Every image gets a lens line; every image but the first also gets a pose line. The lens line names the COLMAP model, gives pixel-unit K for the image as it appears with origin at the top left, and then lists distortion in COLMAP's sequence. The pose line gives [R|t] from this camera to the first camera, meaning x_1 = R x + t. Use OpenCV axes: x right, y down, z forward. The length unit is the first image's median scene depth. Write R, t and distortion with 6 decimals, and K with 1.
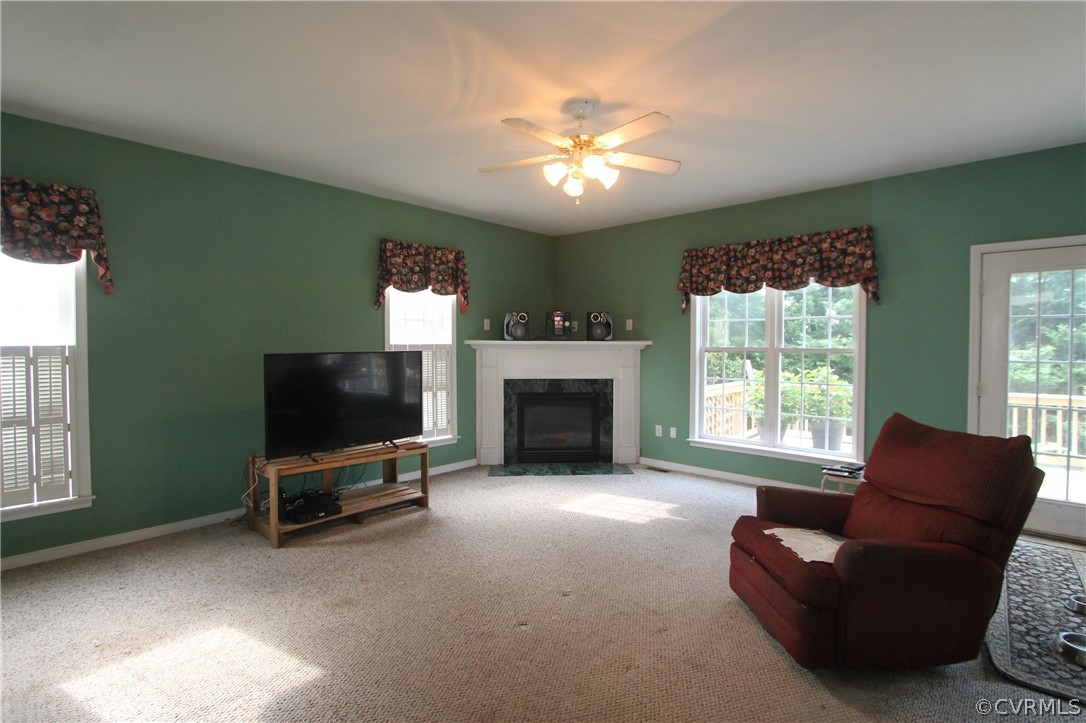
lens RADIAL K [[514.0, 0, 545.5], [0, 514.0, 357.9], [0, 0, 1]] dist [-0.016041, 0.001988]
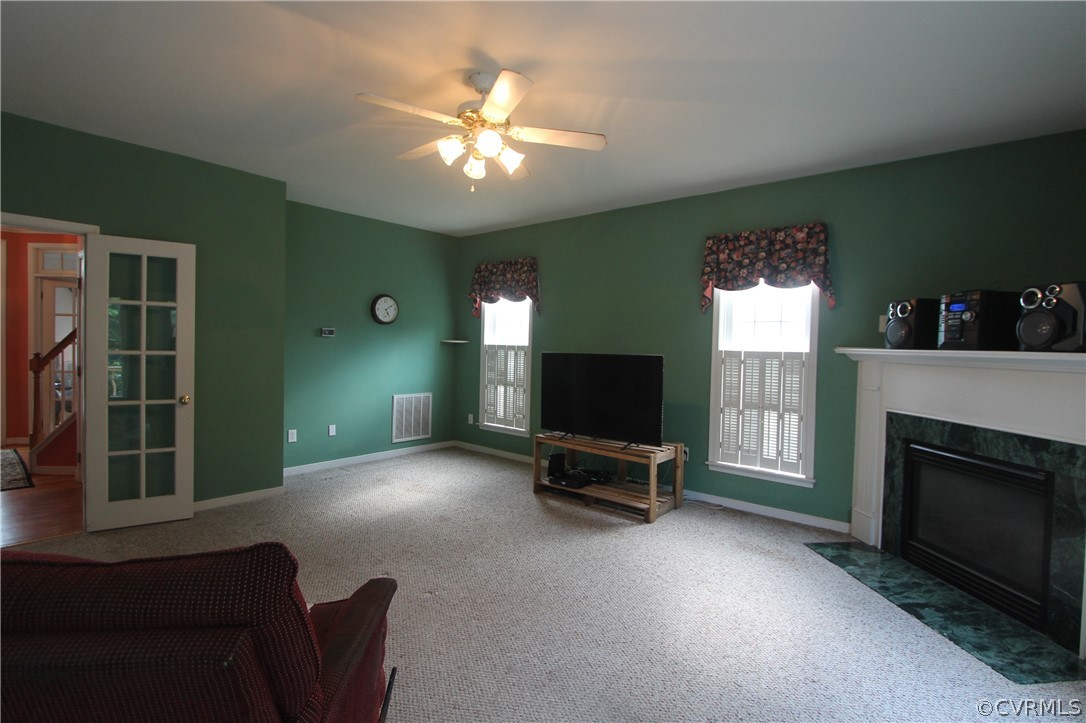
lens RADIAL K [[514.0, 0, 545.5], [0, 514.0, 357.9], [0, 0, 1]] dist [-0.016041, 0.001988]
pose [[0.049488, 0.026553, -0.998422, 0.545278], [-0.052337, 0.998342, 0.023956, -0.017169], [0.997403, 0.051069, 0.050796, 0.599147]]
